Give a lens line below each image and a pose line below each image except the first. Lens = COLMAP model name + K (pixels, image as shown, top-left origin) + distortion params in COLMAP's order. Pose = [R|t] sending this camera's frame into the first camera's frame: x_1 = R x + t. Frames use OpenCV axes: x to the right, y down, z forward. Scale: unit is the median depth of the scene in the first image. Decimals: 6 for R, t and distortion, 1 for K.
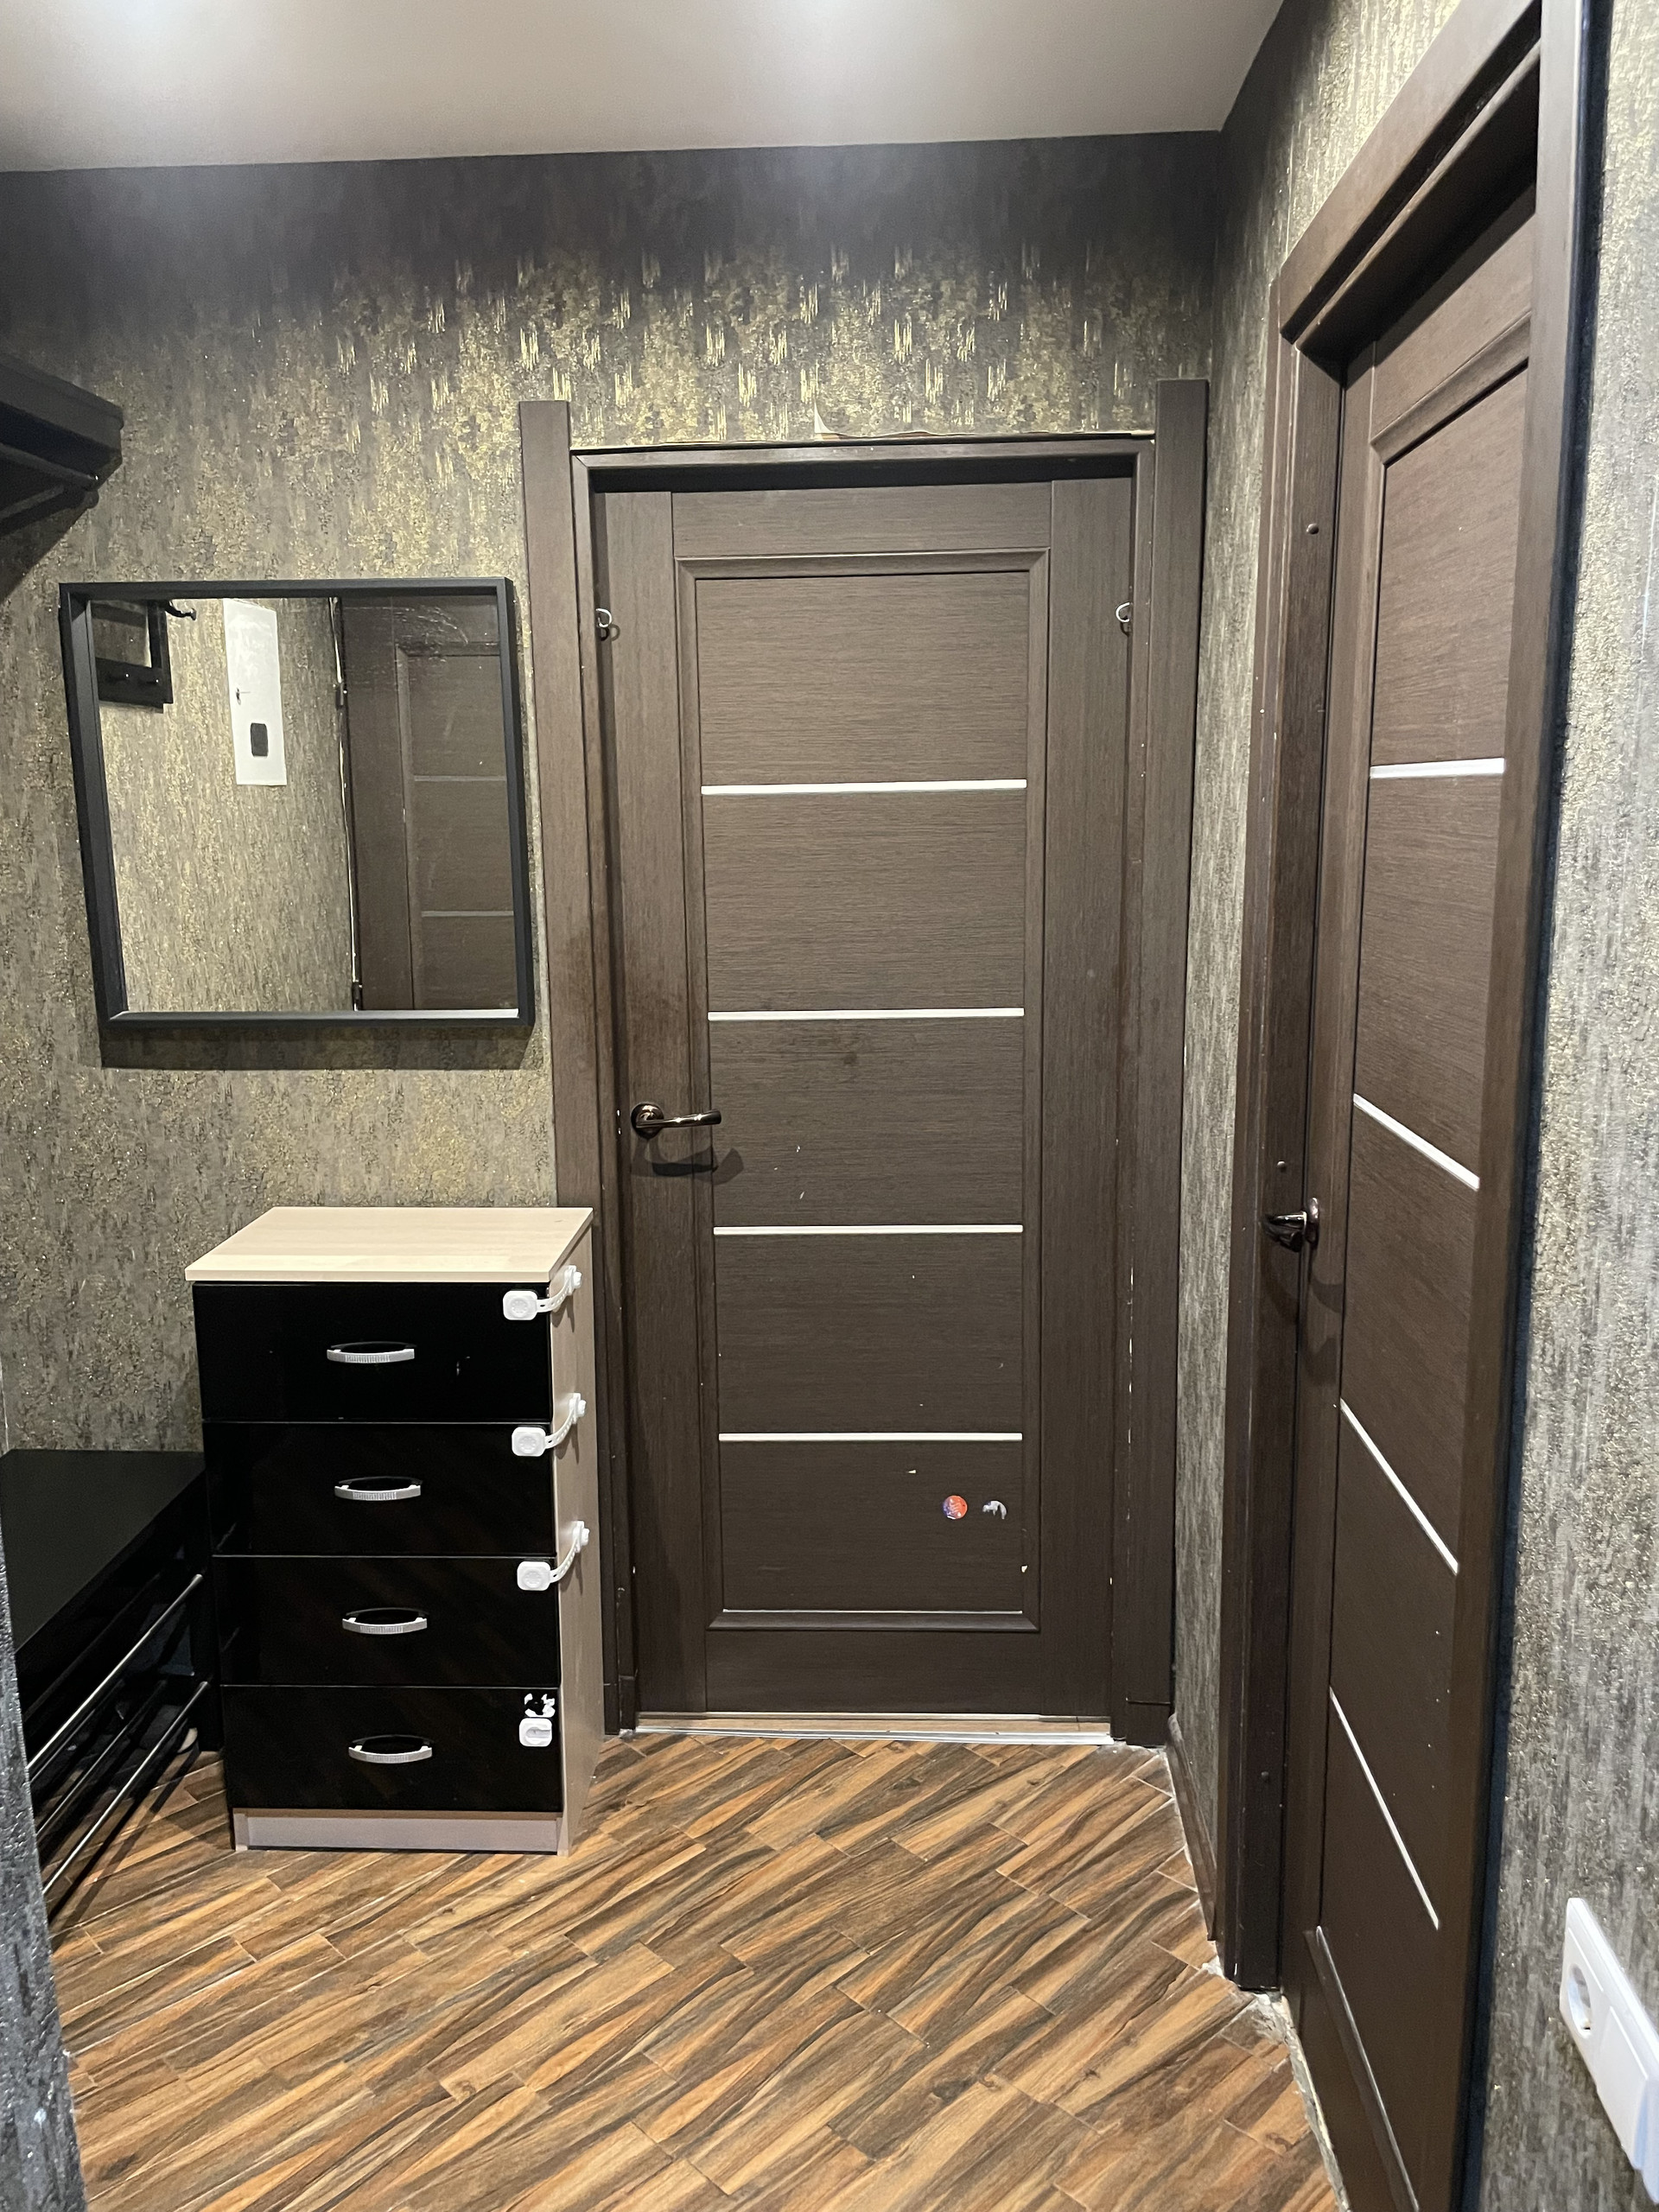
lens RADIAL K [[1665.7, 0, 827.6], [0, 1665.7, 1118.3], [0, 0, 1]] dist [0.086265, -0.128145]
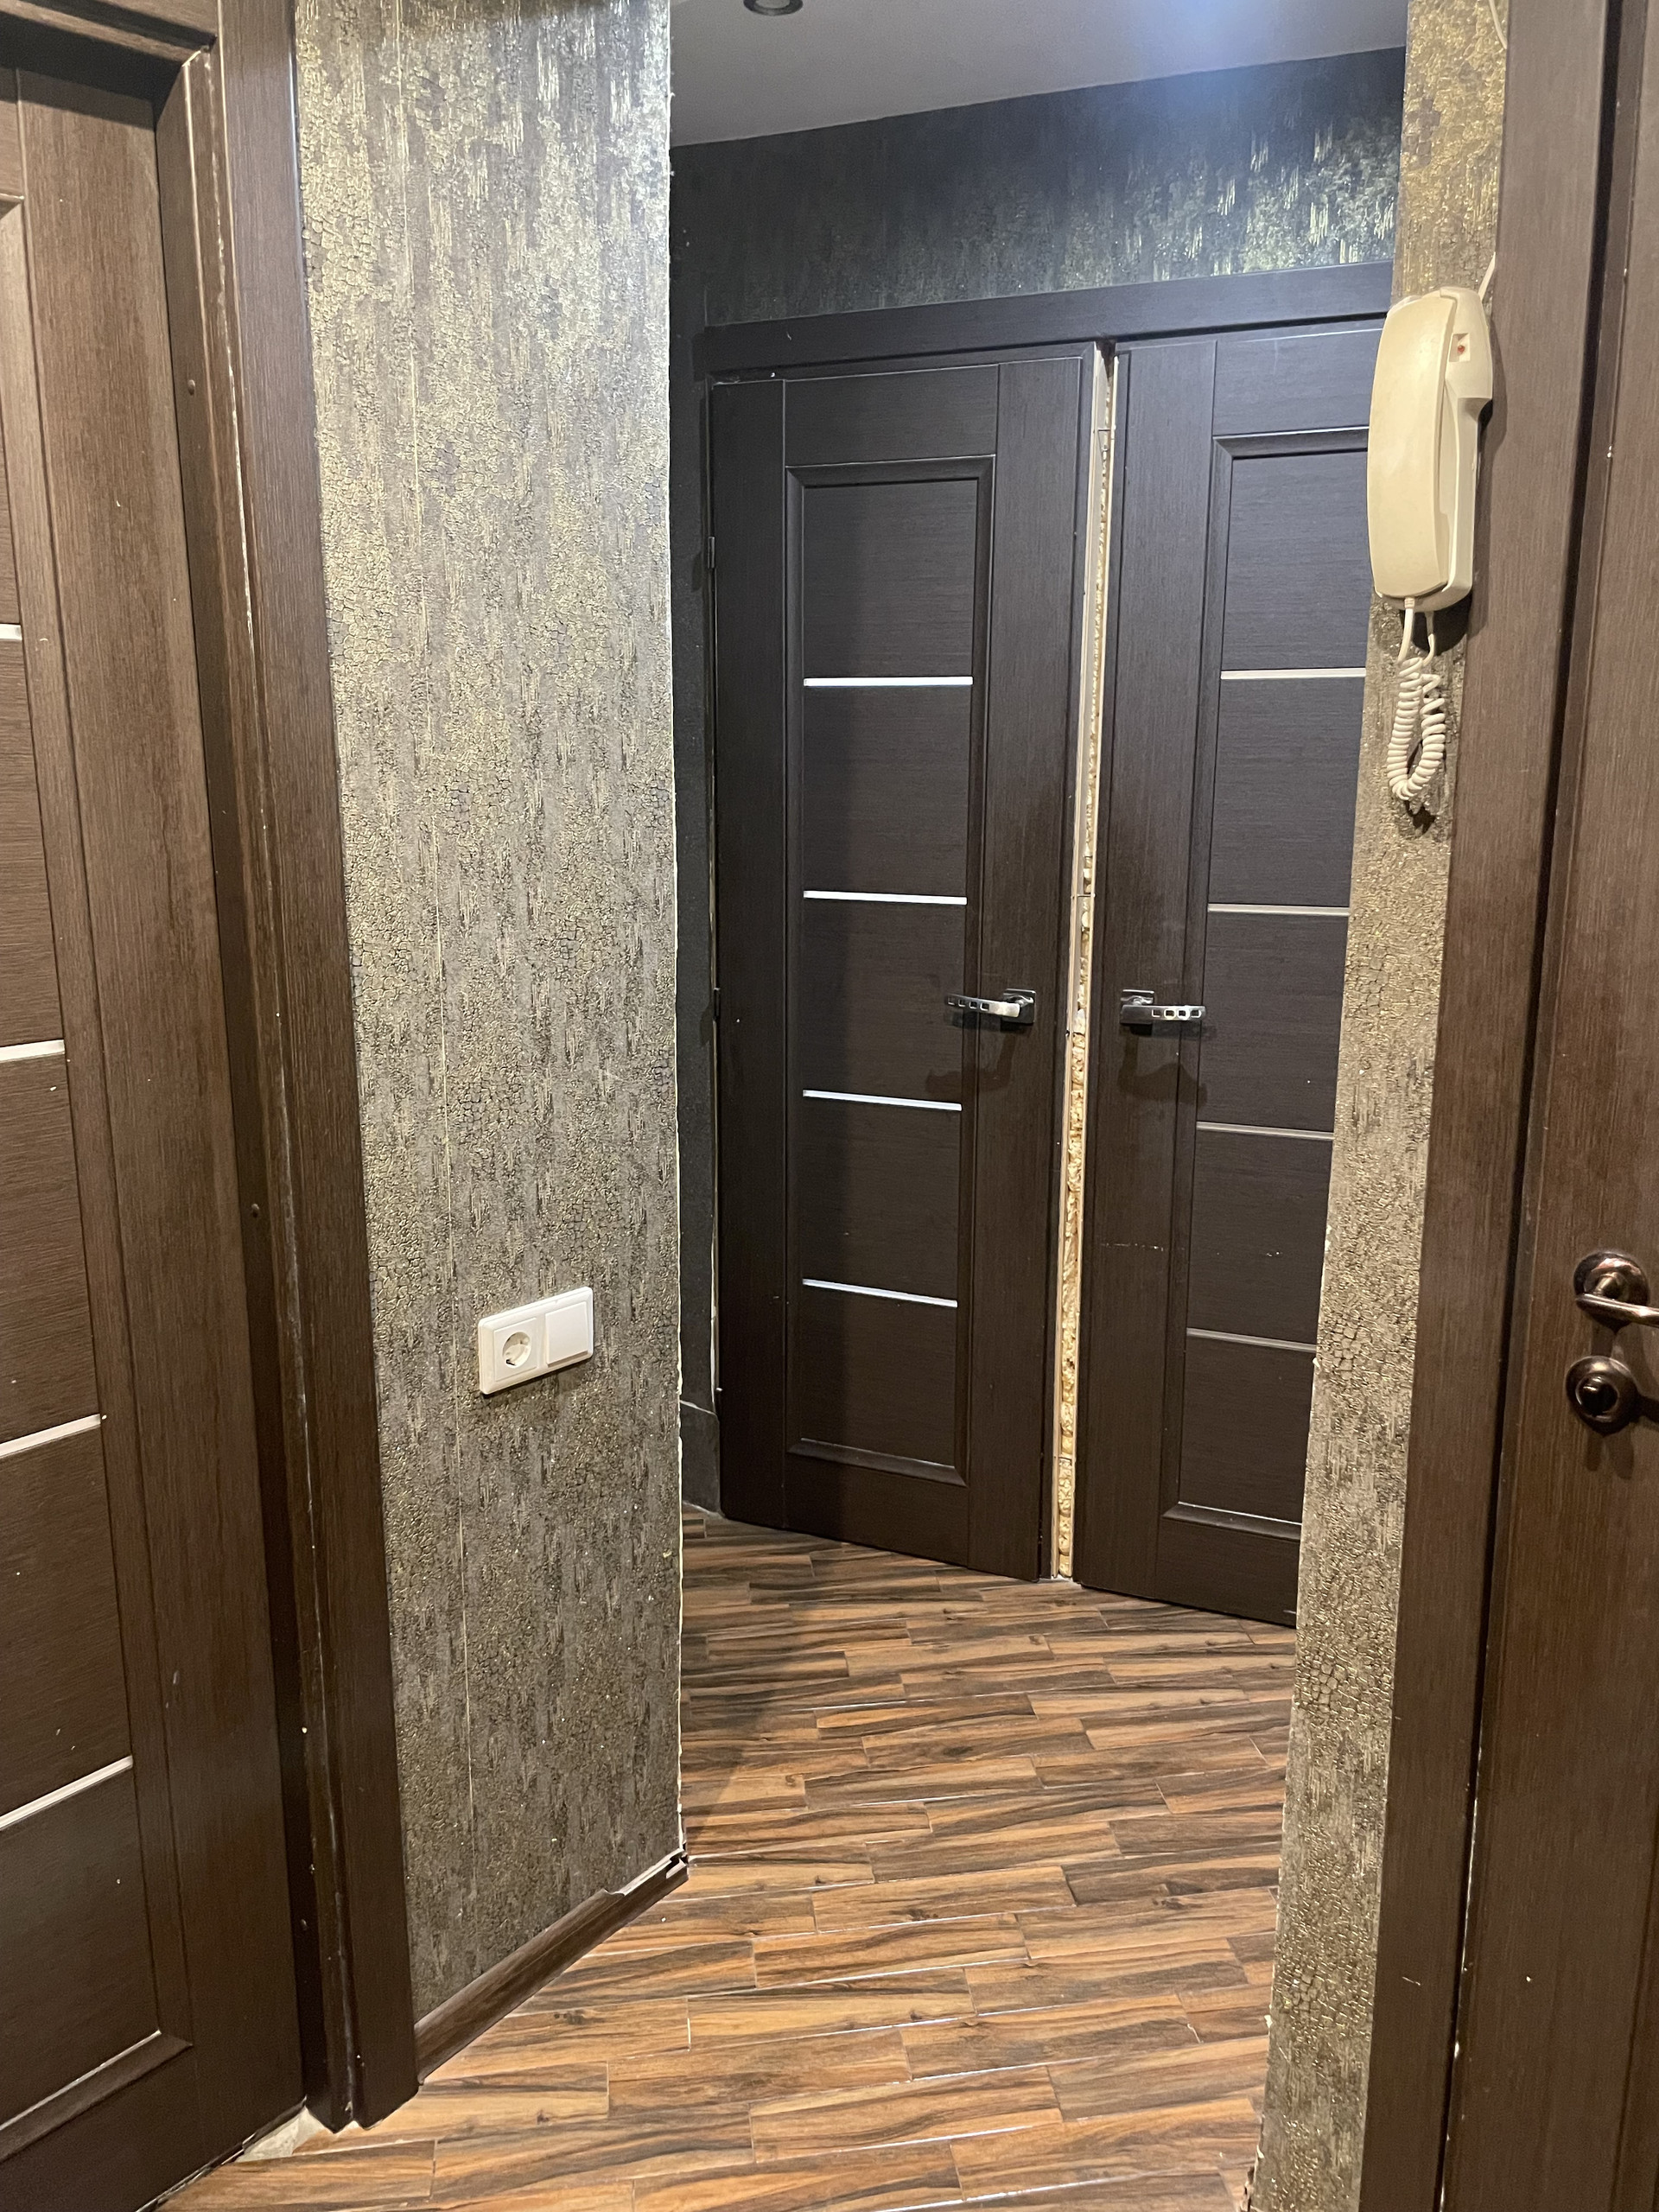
lens RADIAL K [[1753.0, 0, 827.3], [0, 1753.0, 1110.5], [0, 0, 1]] dist [-0.055815, -0.002240]
pose [[0.892099, 0.118787, -0.435945, 0.285639], [-0.097629, 0.992708, 0.070711, 0.011684], [0.441166, -0.020520, 0.897191, -0.039908]]
